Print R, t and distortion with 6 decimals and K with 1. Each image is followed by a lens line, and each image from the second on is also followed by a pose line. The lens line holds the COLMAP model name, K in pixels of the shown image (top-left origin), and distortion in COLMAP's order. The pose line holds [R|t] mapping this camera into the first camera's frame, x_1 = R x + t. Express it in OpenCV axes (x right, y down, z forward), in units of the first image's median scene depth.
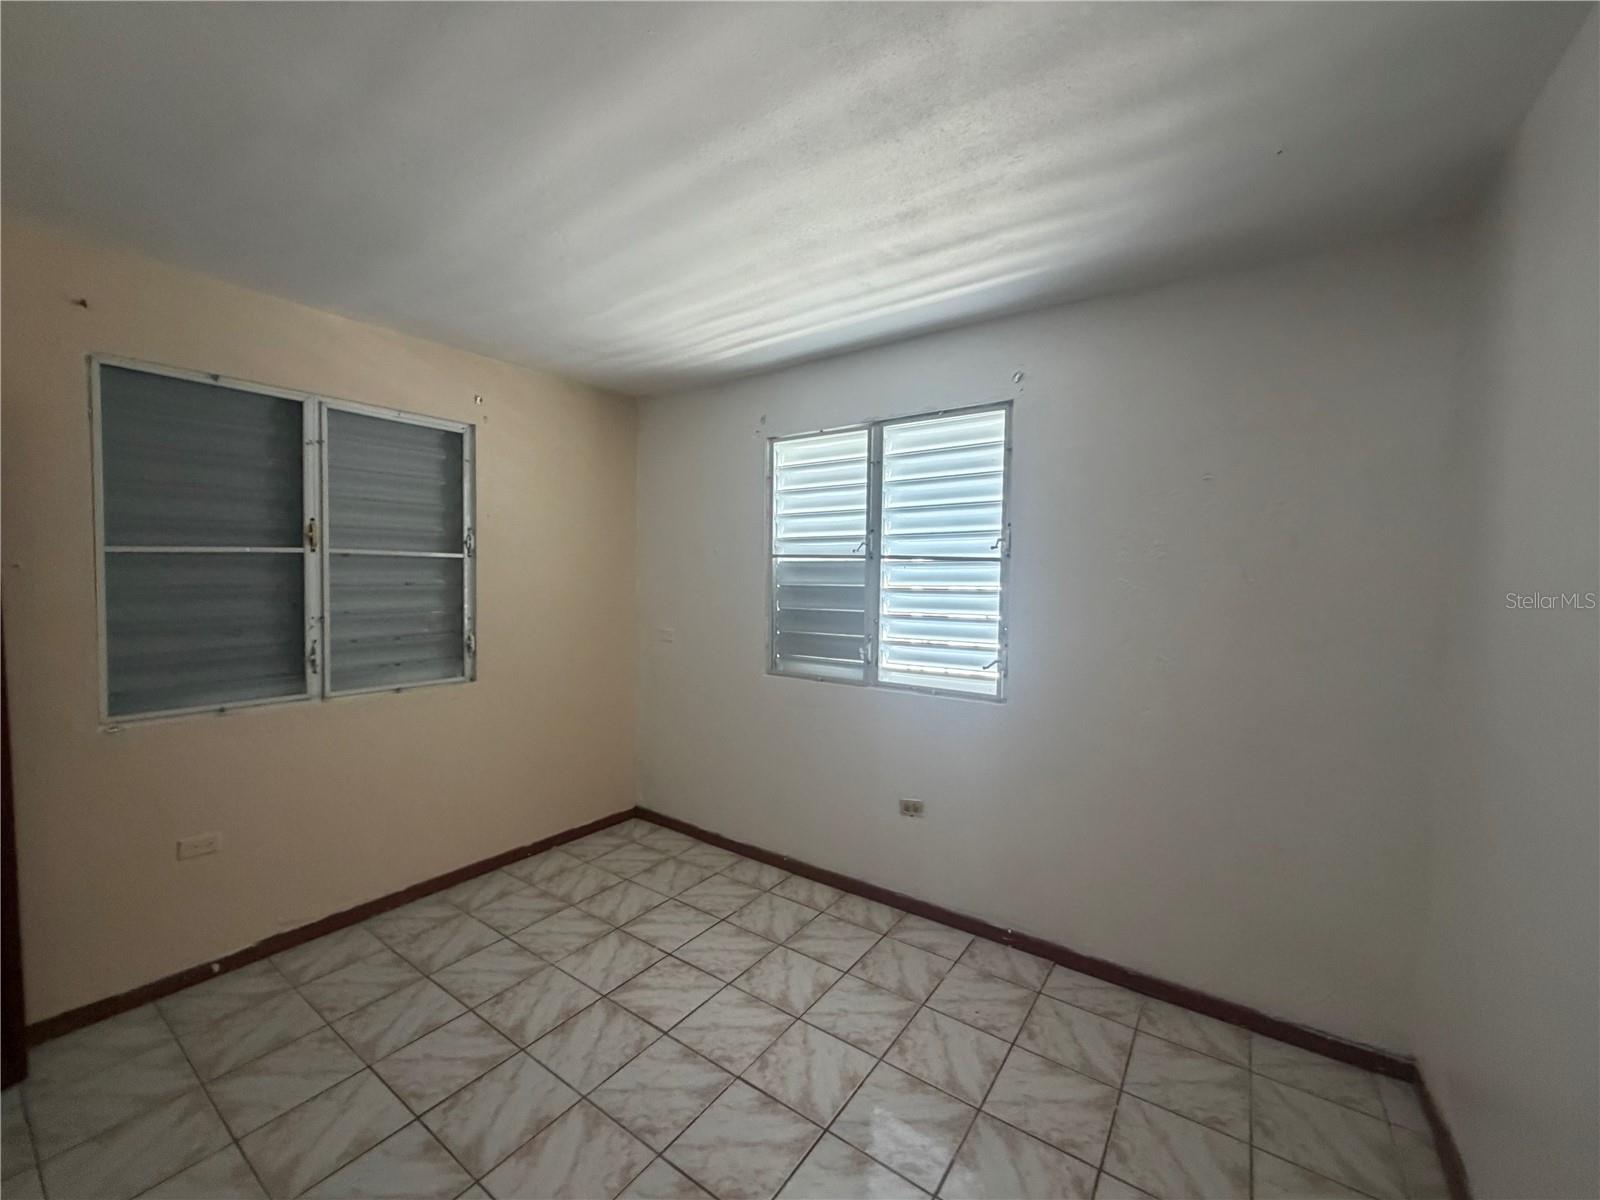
lens RADIAL K [[636.8, 0, 800.7], [0, 636.8, 600.4], [0, 0, 1]] dist [-0.000180, -0.001132]
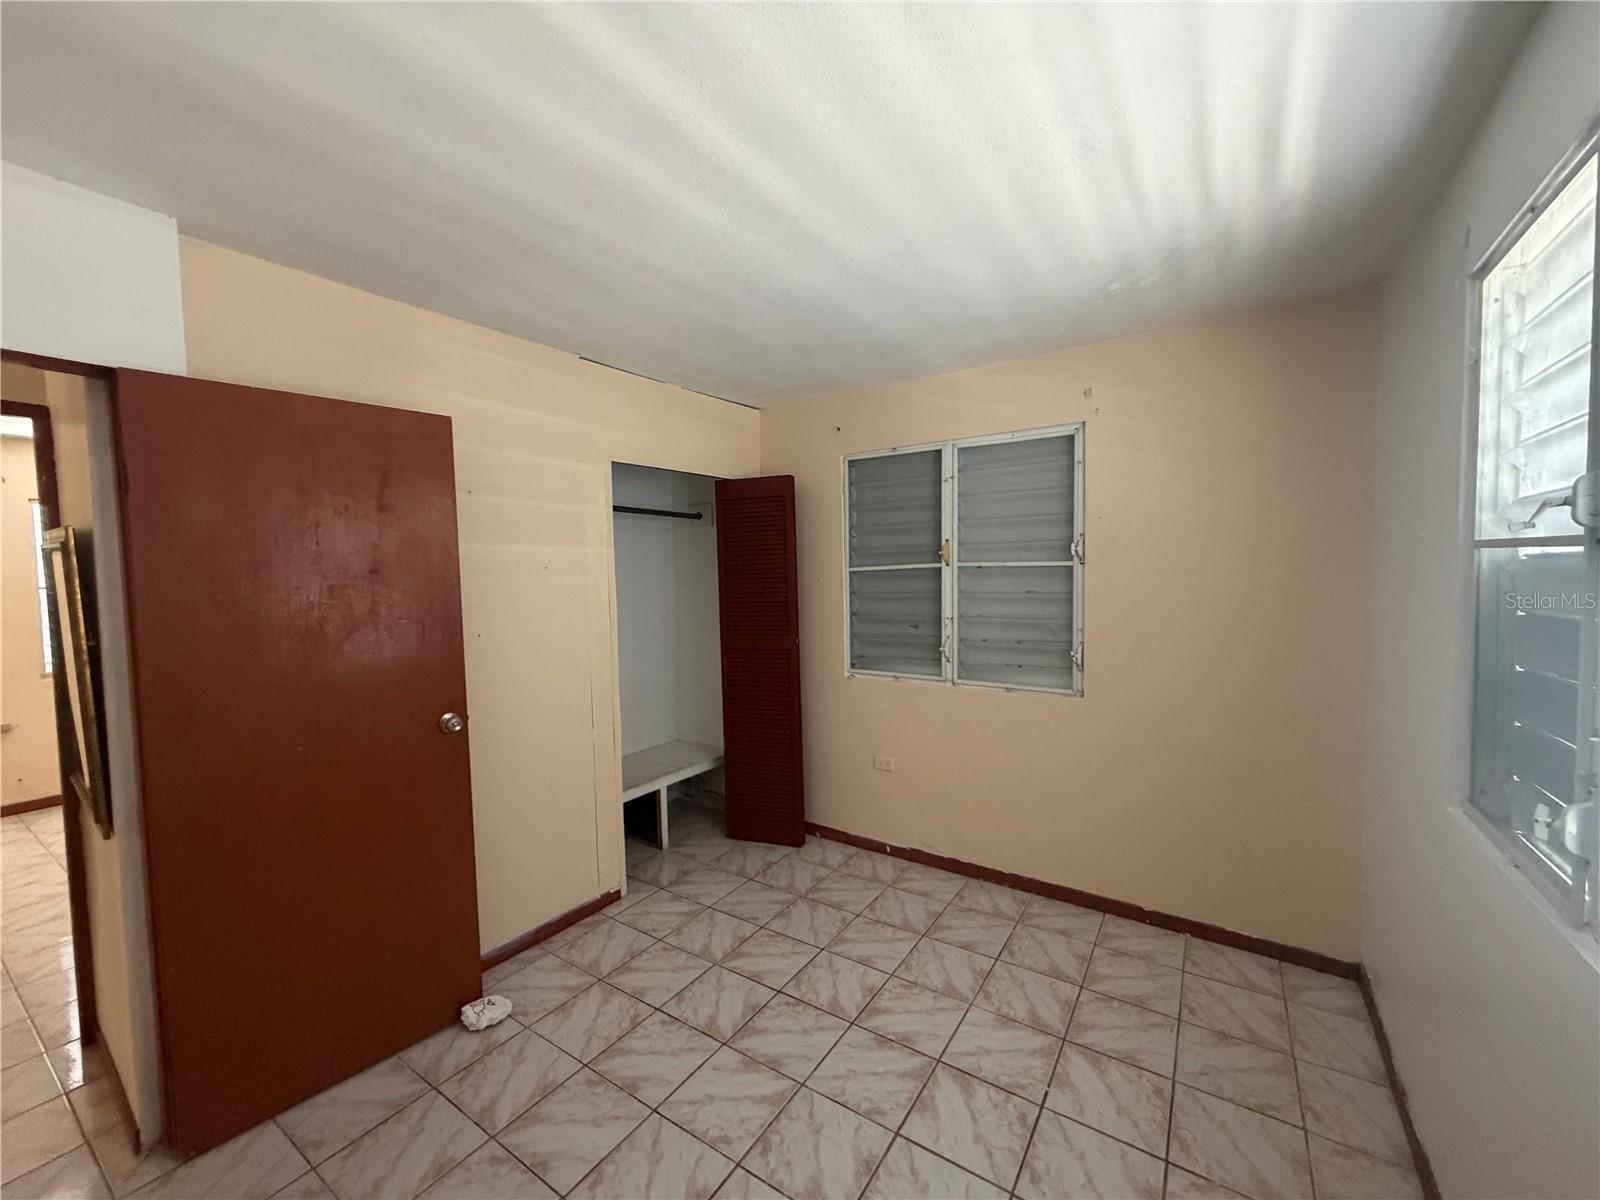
lens RADIAL K [[636.8, 0, 801.7], [0, 636.8, 602.1], [0, 0, 1]] dist [-0.000180, -0.001132]
pose [[0.019294, 0.032425, -0.999288, 0.491633], [-0.030367, 0.999032, 0.031830, -0.035582], [0.999353, 0.029731, 0.020260, 0.682640]]
